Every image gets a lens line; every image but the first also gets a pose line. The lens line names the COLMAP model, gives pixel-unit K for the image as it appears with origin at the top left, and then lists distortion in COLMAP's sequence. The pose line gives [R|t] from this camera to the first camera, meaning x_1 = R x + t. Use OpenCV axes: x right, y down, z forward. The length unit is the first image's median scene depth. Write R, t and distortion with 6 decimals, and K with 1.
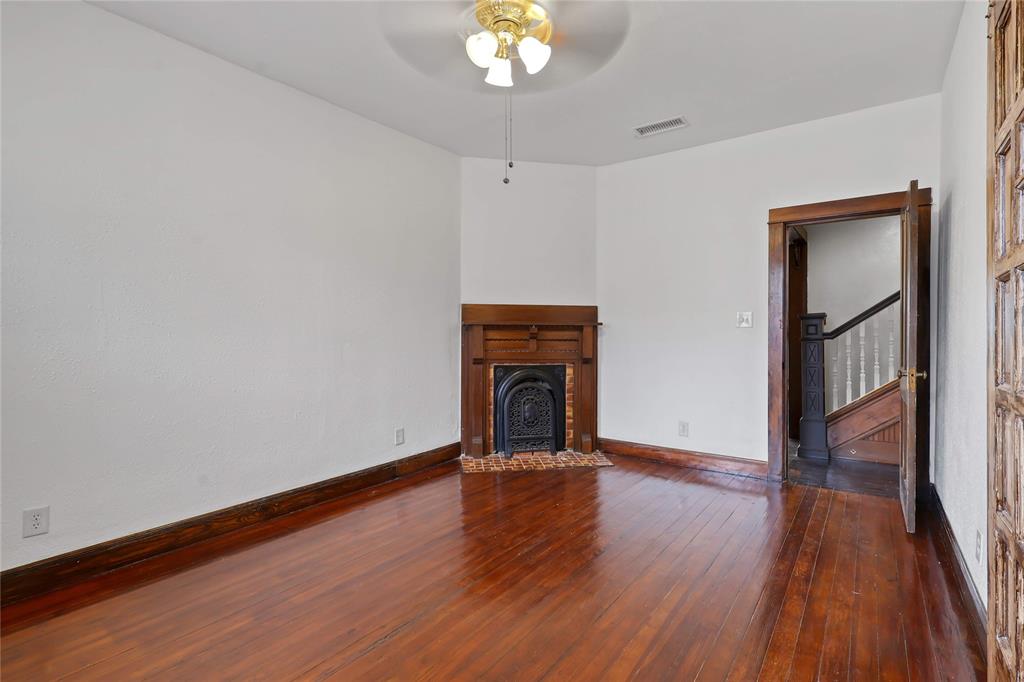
lens RADIAL K [[489.2, 0, 515.6], [0, 489.2, 340.7], [0, 0, 1]] dist [0.002154, 0.000824]
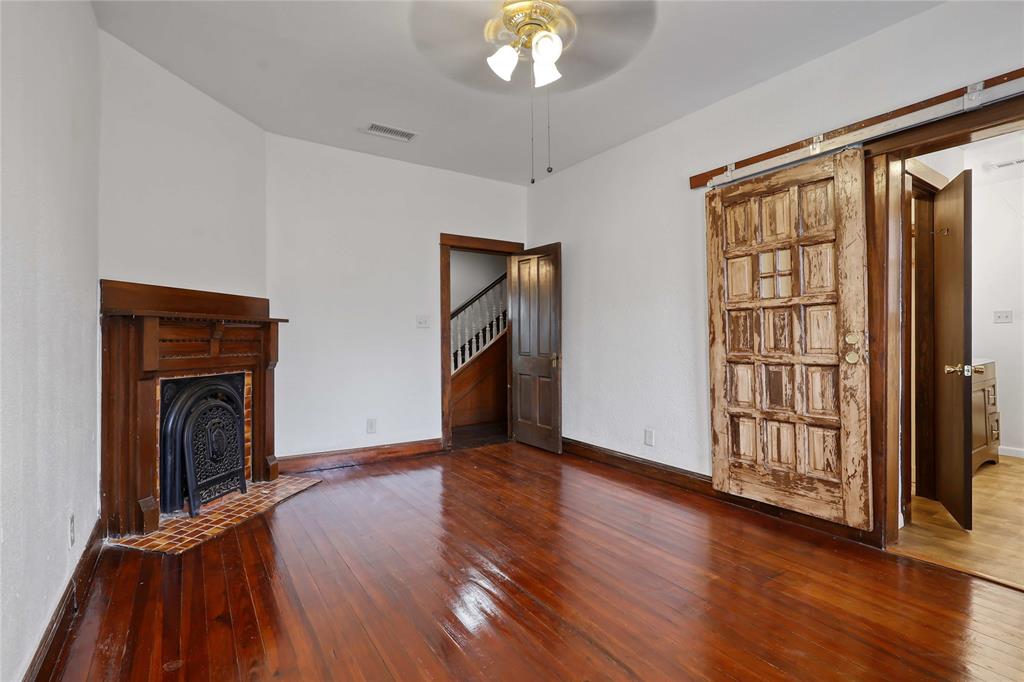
lens RADIAL K [[489.2, 0, 514.8], [0, 489.2, 336.0], [0, 0, 1]] dist [0.002154, 0.000824]
pose [[0.335061, 0.002092, 0.942194, -0.531276], [0.008197, 0.999953, -0.005135, -0.000930], [-0.942161, 0.009444, 0.335029, 0.374675]]
